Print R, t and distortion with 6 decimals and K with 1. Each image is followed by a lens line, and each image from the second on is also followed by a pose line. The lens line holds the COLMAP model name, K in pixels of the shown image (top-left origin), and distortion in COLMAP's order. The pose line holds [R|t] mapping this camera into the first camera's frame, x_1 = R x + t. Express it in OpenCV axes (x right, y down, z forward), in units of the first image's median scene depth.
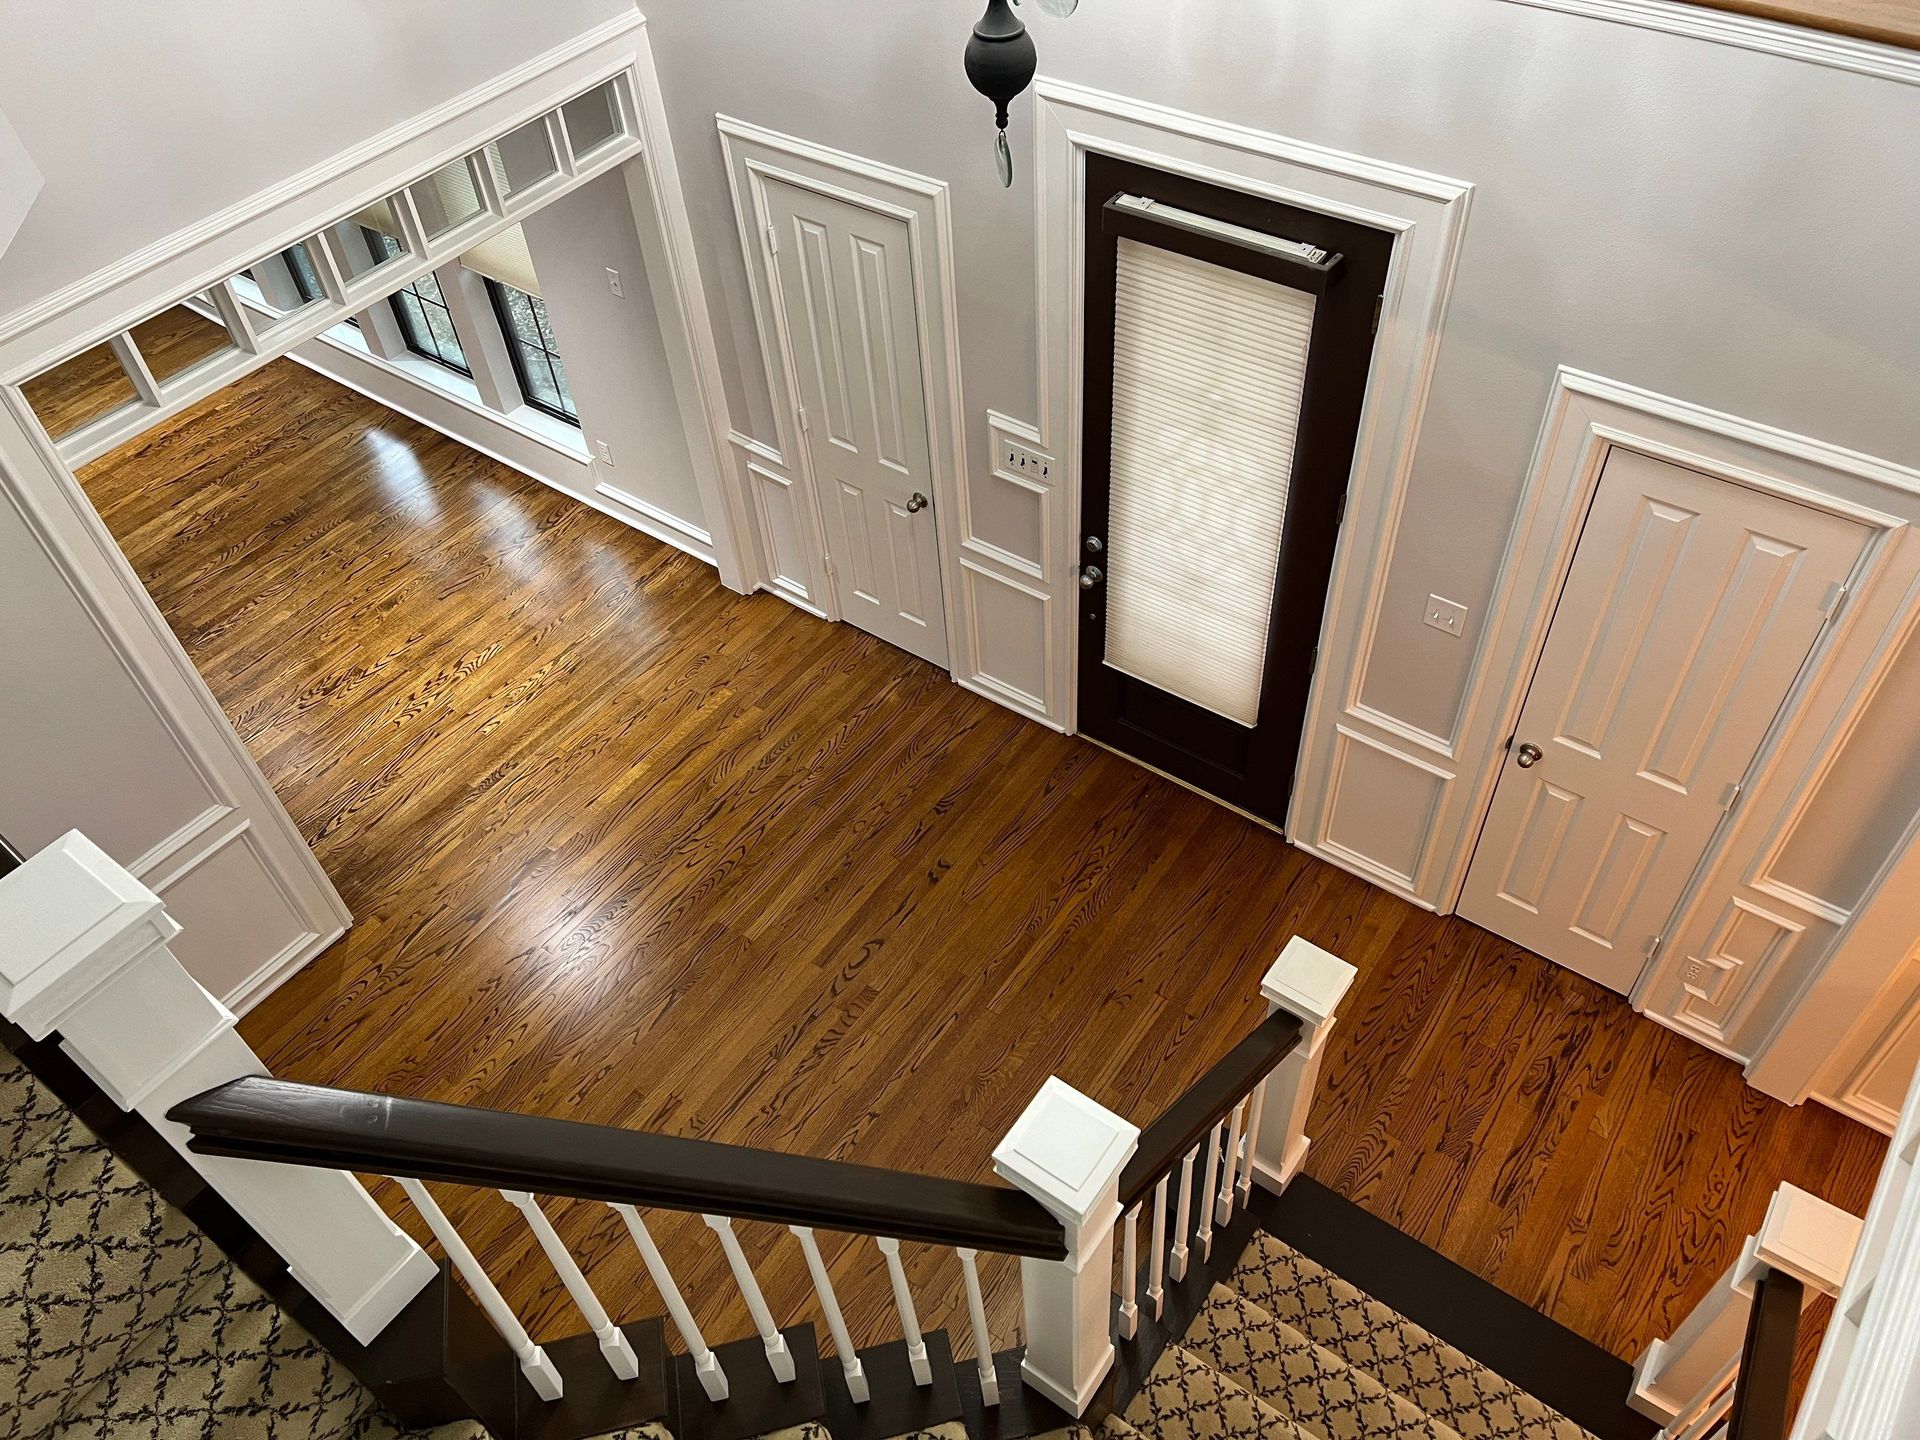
lens RADIAL K [[1440.1, 0, 965.2], [0, 1440.1, 727.5], [0, 0, 1]] dist [0.049087, -0.005206]
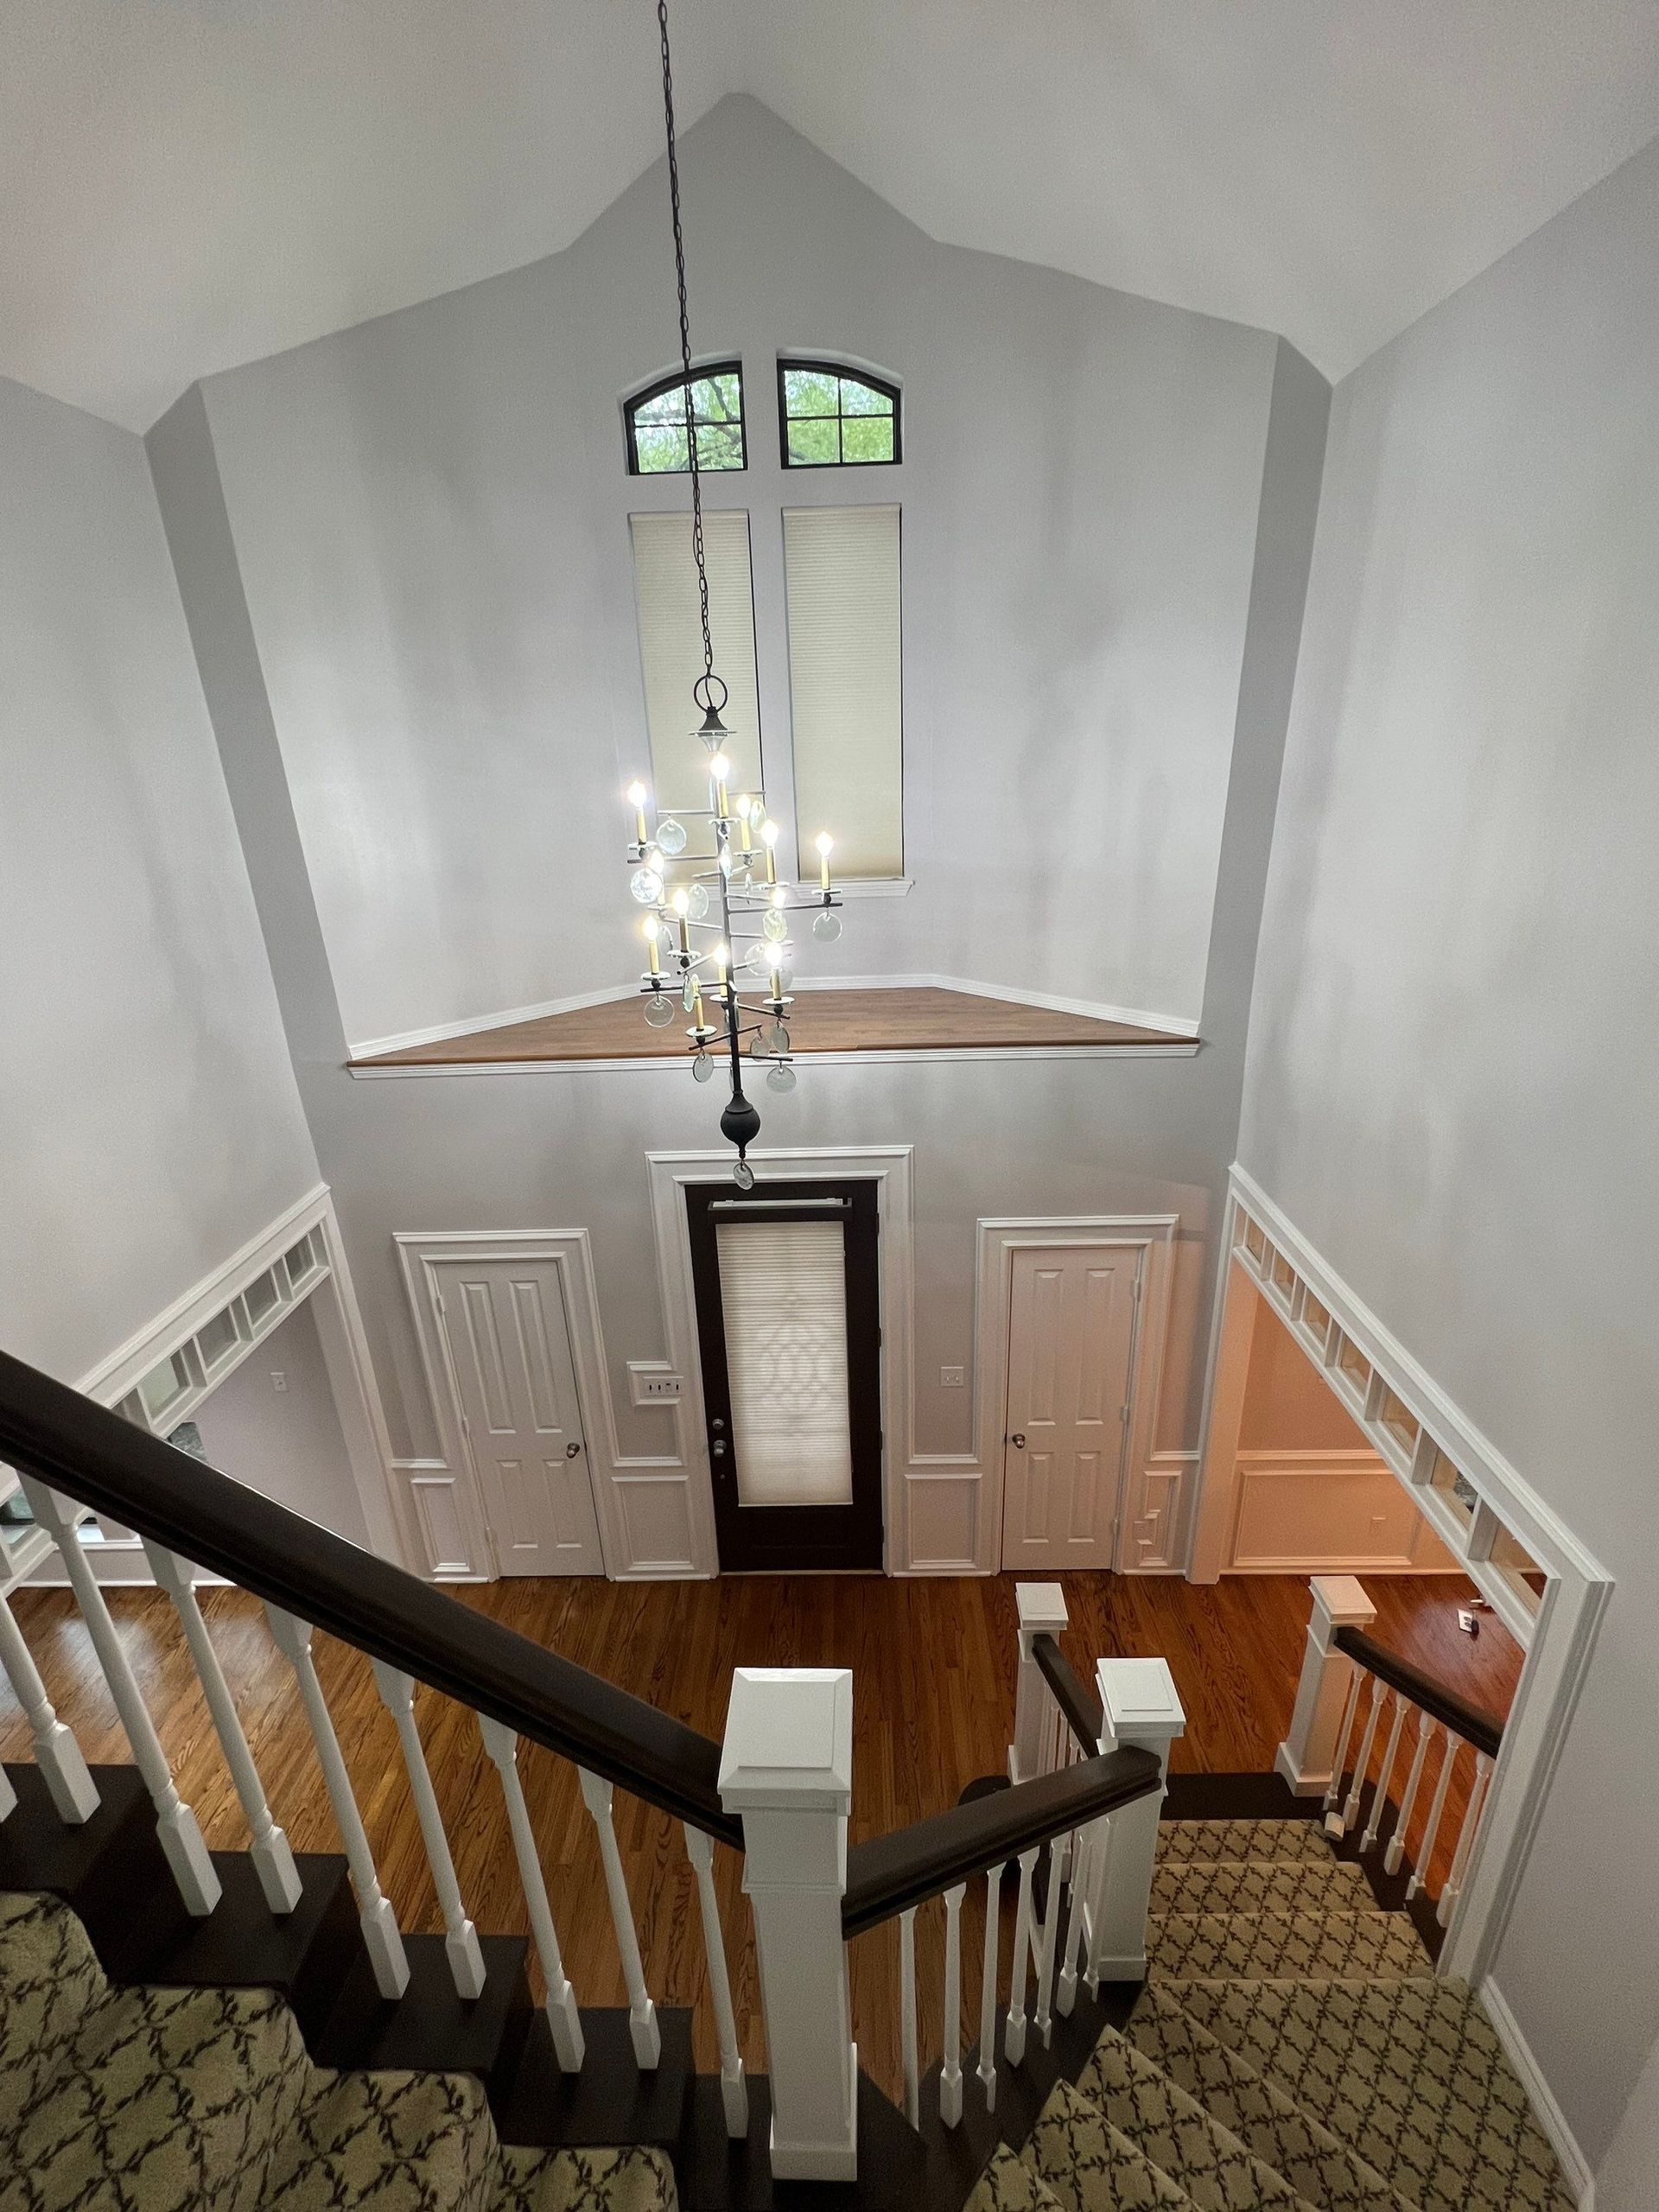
lens RADIAL K [[960.2, 0, 825.0], [0, 960.2, 1101.2], [0, 0, 1]] dist [0.004821, -0.000098]
pose [[0.822797, -0.175332, 0.540615, -0.331660], [0.413509, 0.837247, -0.357811, -0.004478], [-0.389892, 0.517954, 0.761385, 0.016940]]
